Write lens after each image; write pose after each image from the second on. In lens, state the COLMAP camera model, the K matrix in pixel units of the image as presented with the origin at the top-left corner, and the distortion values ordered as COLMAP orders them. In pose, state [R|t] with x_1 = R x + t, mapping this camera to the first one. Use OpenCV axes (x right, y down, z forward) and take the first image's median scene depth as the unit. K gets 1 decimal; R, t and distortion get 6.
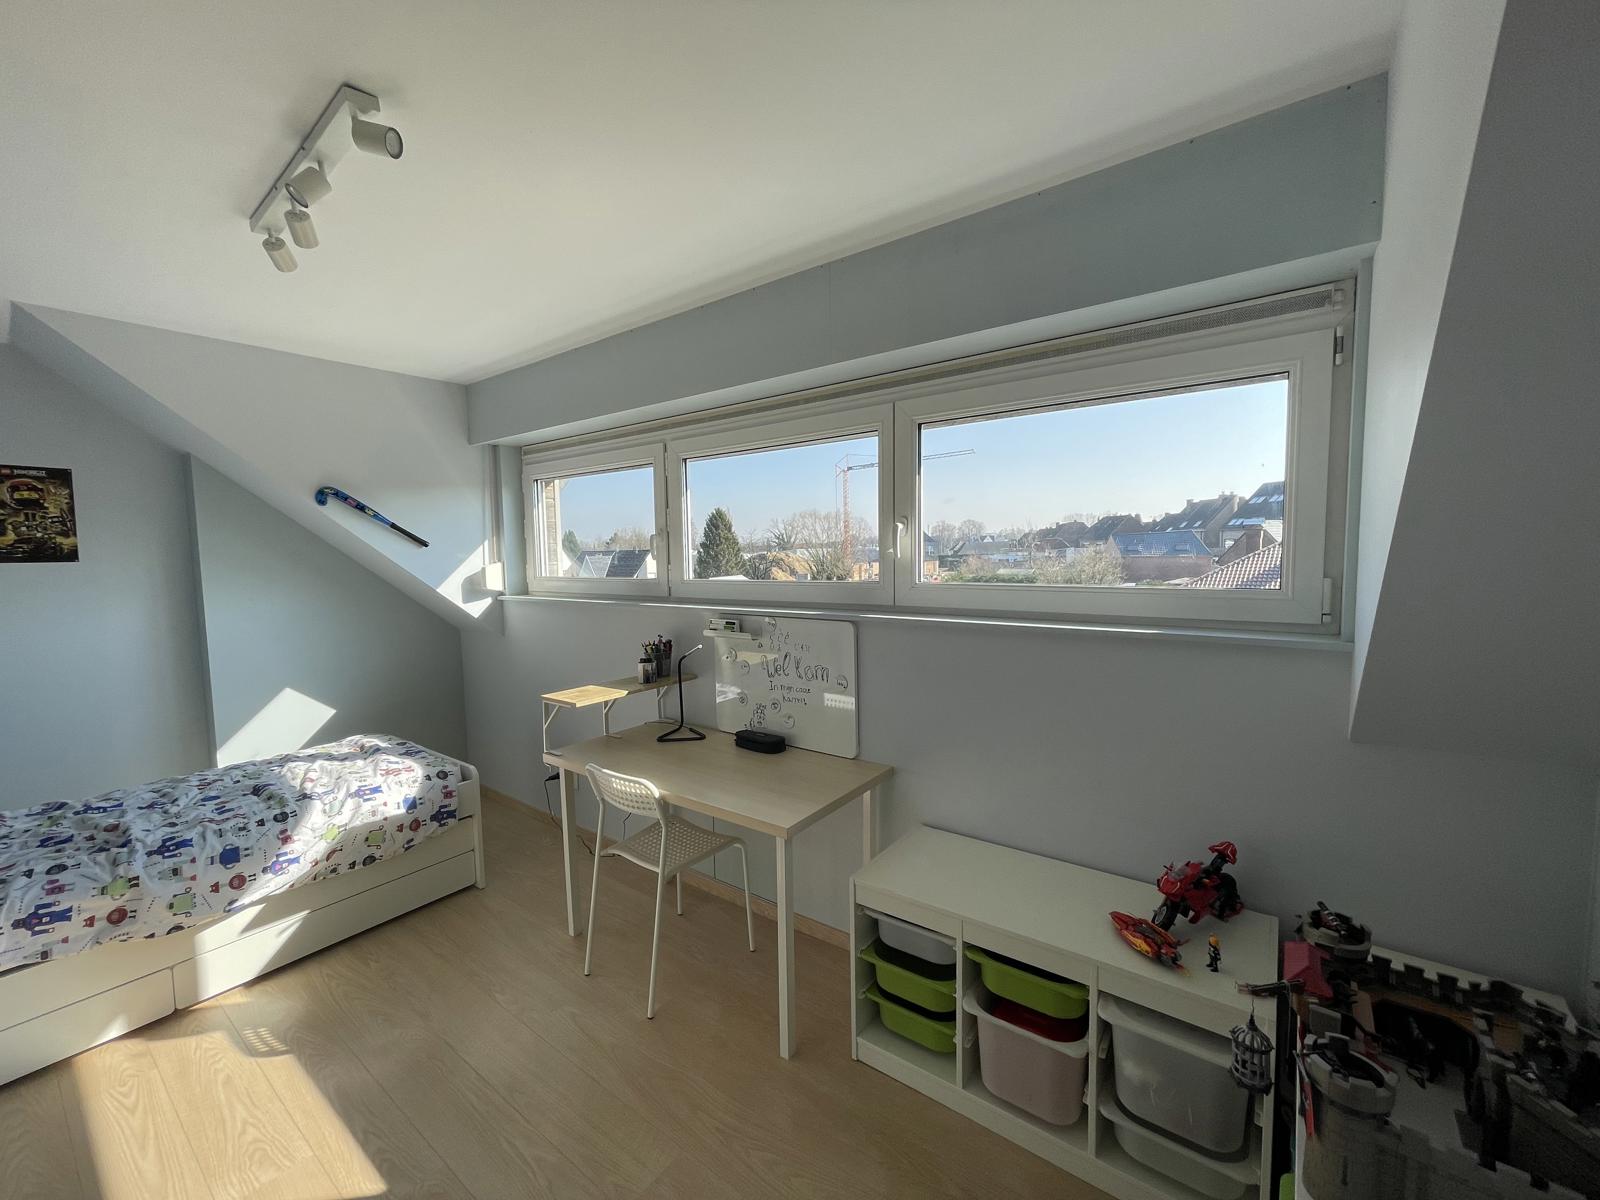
lens RADIAL K [[647.5, 0, 800.1], [0, 647.5, 598.7], [0, 0, 1]] dist [-0.001631, 0.000646]
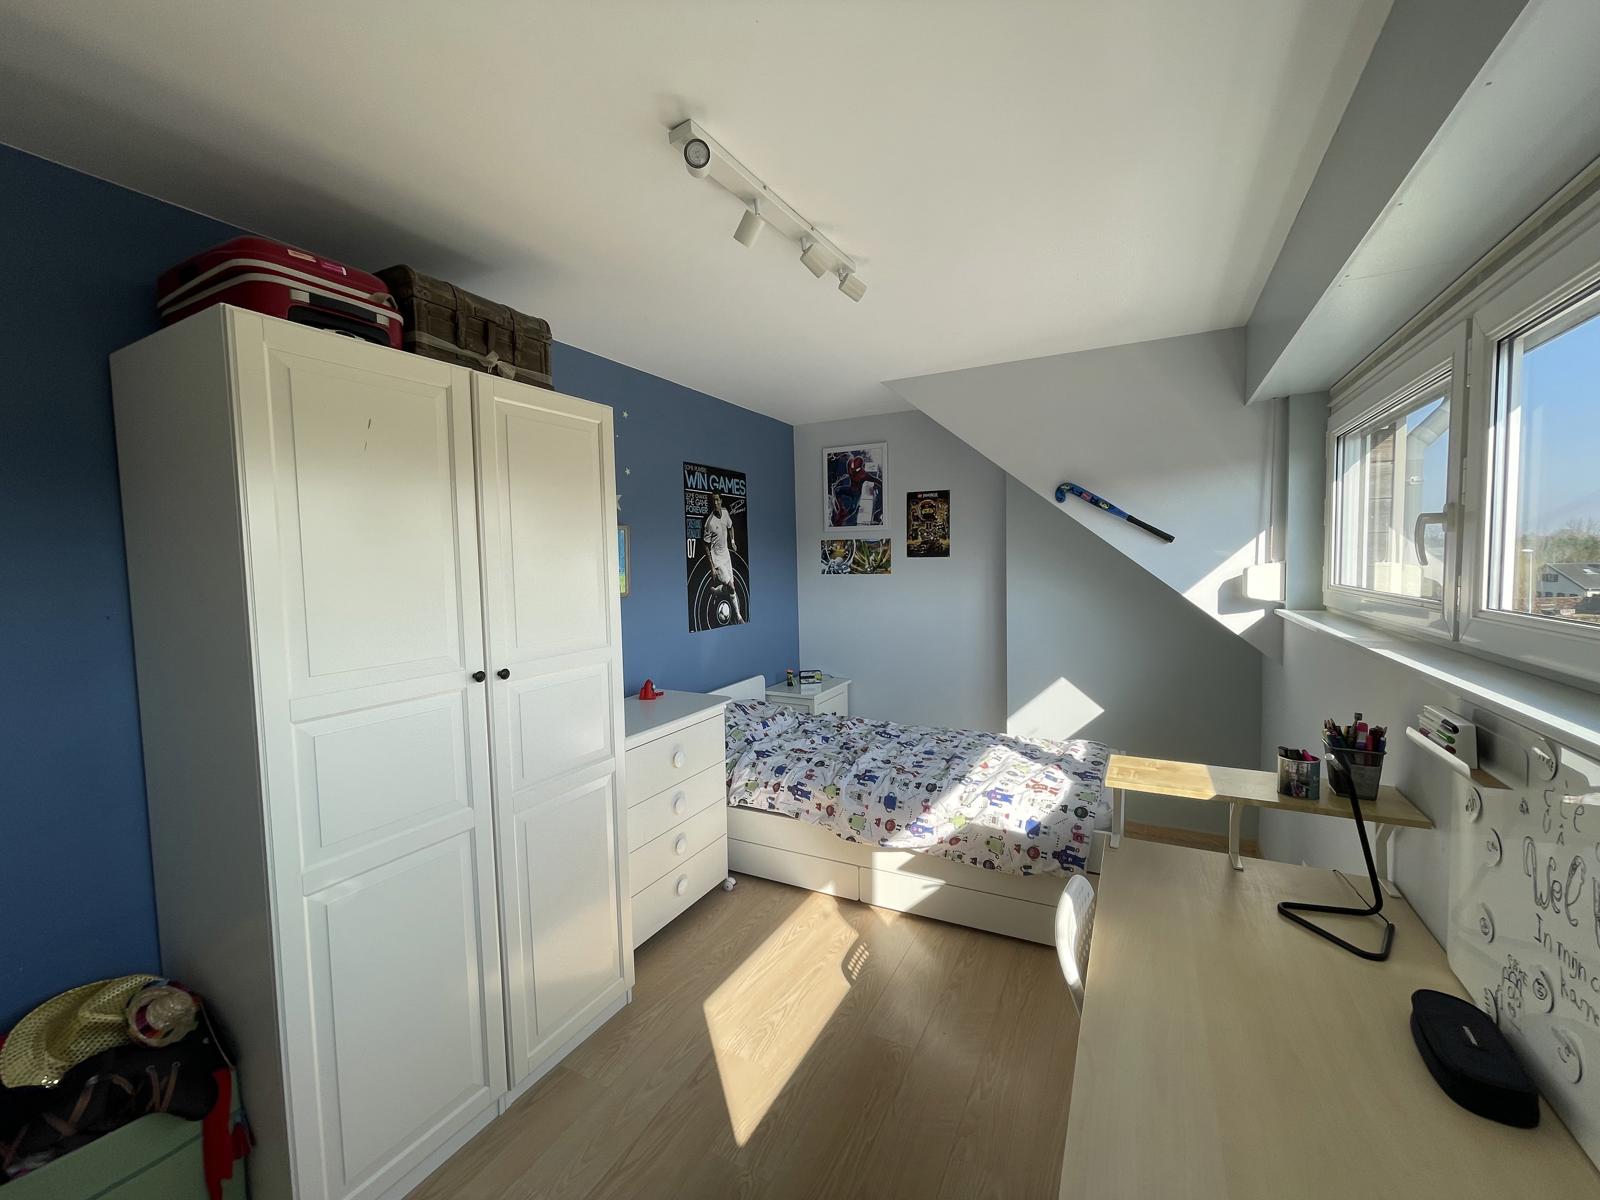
lens RADIAL K [[647.5, 0, 800.8], [0, 647.5, 596.3], [0, 0, 1]] dist [-0.001631, 0.000646]
pose [[0.158537, 0.069986, -0.984870, 0.223867], [-0.059206, 0.996364, 0.061273, -0.044022], [0.985576, 0.048597, 0.162104, 0.528966]]
